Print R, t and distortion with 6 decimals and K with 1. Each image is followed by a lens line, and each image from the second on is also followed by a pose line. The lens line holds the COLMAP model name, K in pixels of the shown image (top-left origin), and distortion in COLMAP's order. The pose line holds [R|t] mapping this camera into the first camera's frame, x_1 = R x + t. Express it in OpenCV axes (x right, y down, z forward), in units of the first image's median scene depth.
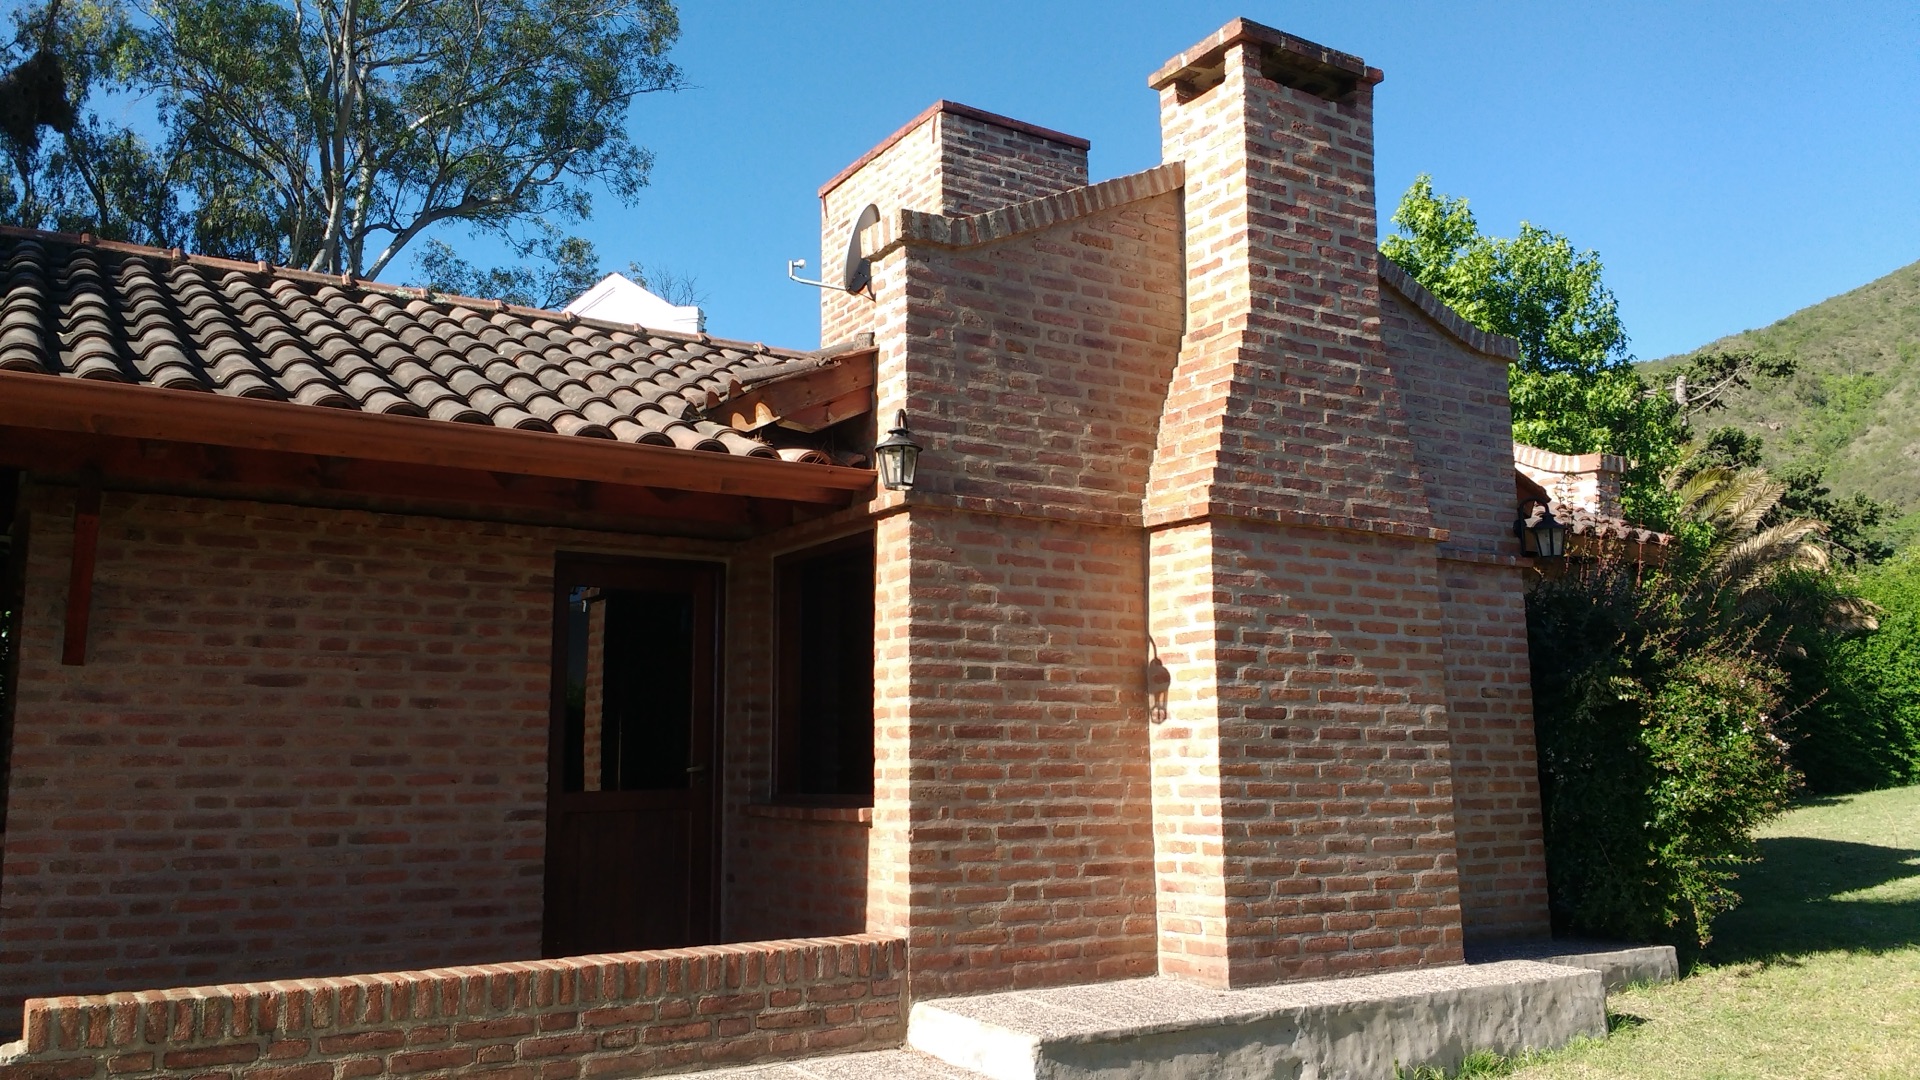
lens RADIAL K [[1498.6, 0, 965.2], [0, 1498.6, 527.4], [0, 0, 1]] dist [0.123627, -0.210070]
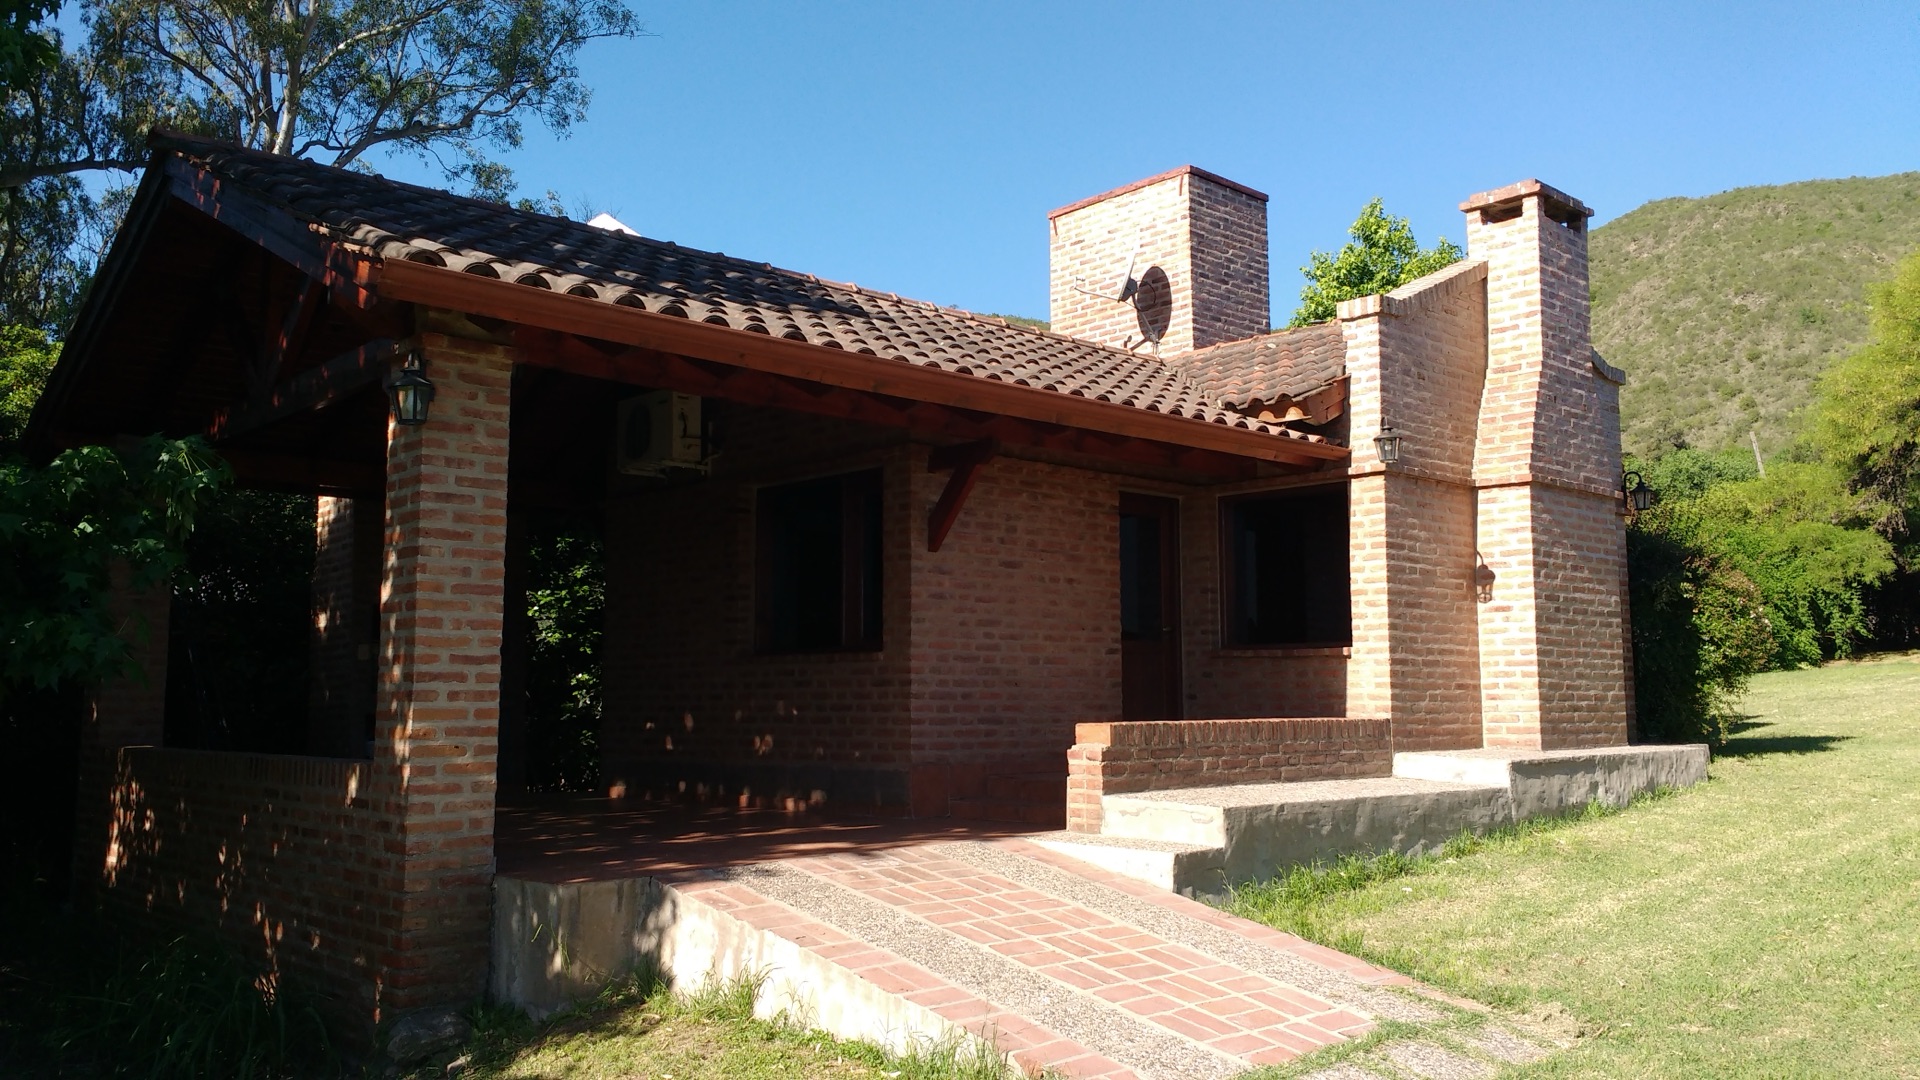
lens RADIAL K [[1498.6, 0, 965.2], [0, 1498.6, 527.4], [0, 0, 1]] dist [0.123627, -0.210070]
pose [[0.982306, 0.026010, 0.185469, -0.769898], [-0.035244, 0.998289, 0.046661, -0.013642], [-0.183938, -0.052372, 0.981542, -0.564574]]
